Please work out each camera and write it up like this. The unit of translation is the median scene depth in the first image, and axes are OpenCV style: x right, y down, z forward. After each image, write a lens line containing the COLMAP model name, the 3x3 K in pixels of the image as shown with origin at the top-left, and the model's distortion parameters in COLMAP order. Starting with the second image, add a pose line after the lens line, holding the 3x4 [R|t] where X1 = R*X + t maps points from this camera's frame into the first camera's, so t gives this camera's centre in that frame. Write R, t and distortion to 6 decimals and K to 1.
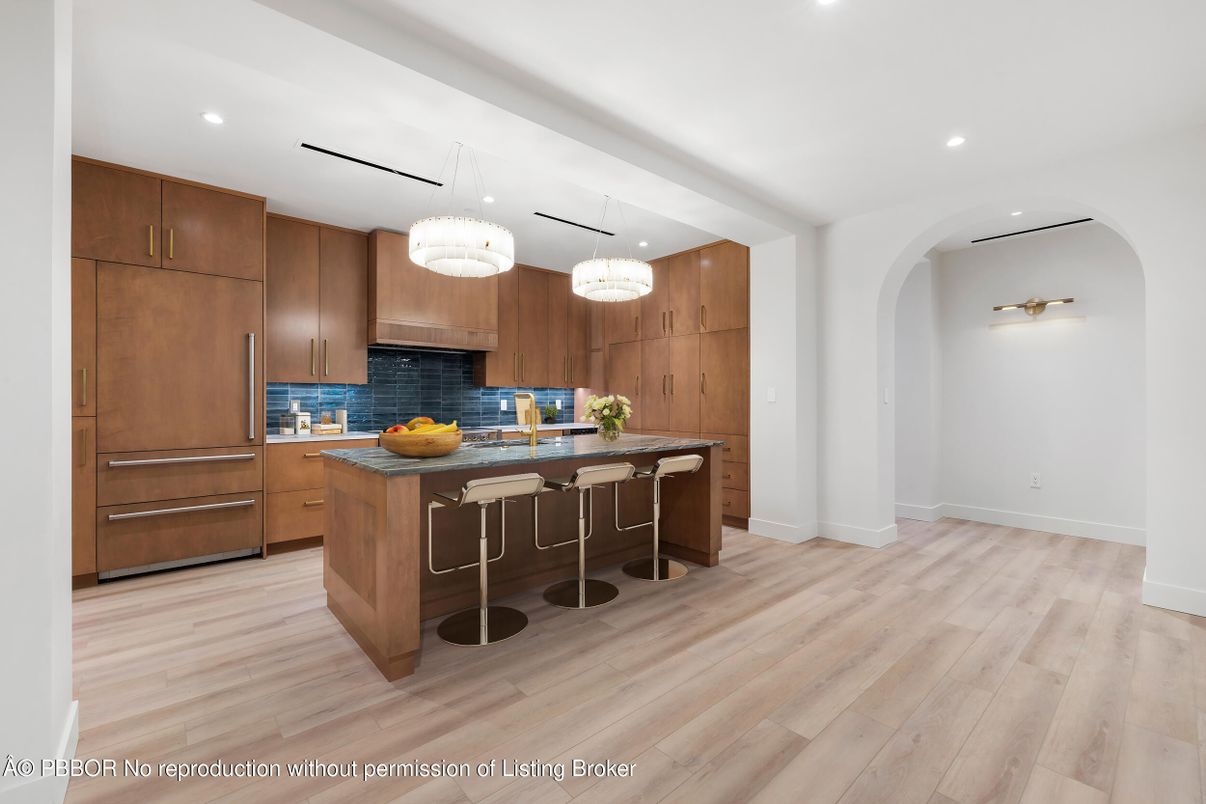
lens RADIAL K [[506.6, 0, 598.0], [0, 506.6, 399.0], [0, 0, 1]] dist [0.001749, 0.000493]
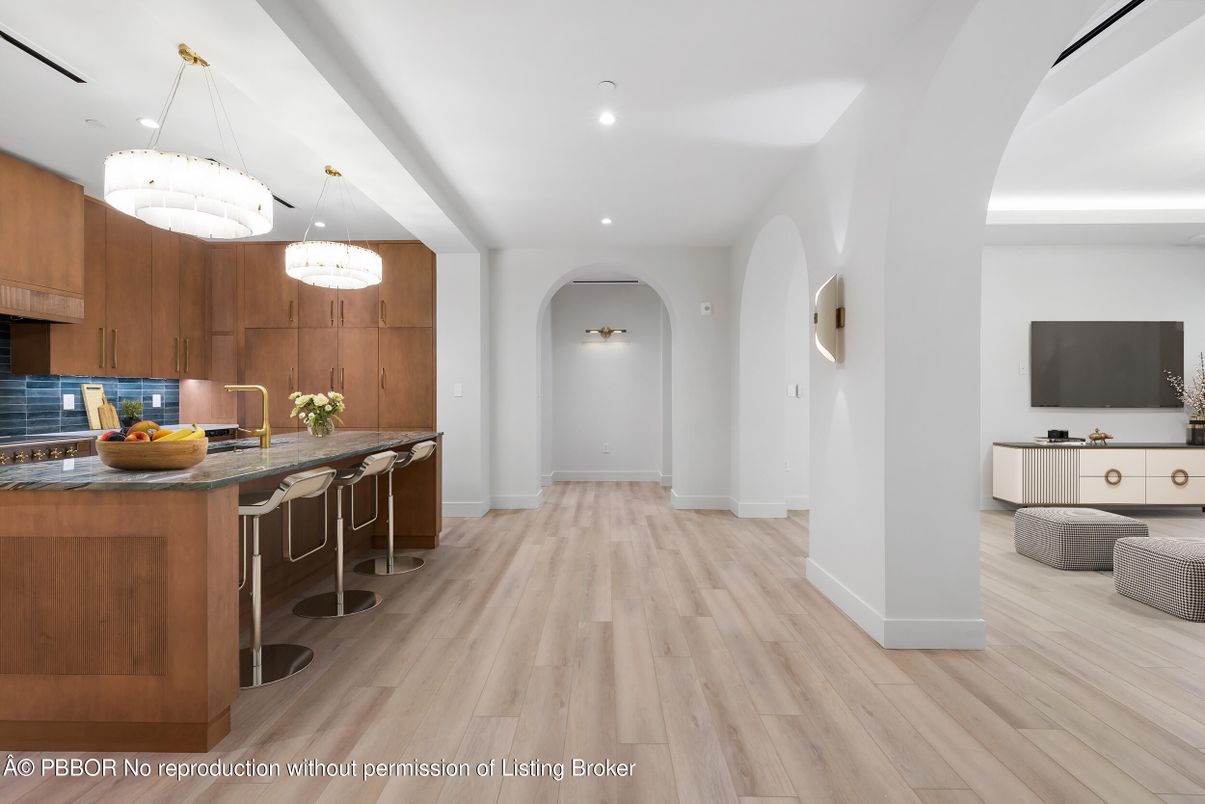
lens RADIAL K [[506.2, 0, 597.5], [0, 506.2, 399.0], [0, 0, 1]] dist [0.001749, 0.000493]
pose [[0.671253, -0.006124, 0.741203, -0.286525], [-0.000541, 0.999962, 0.008752, 0.002068], [-0.741228, -0.006276, 0.671224, 0.013954]]
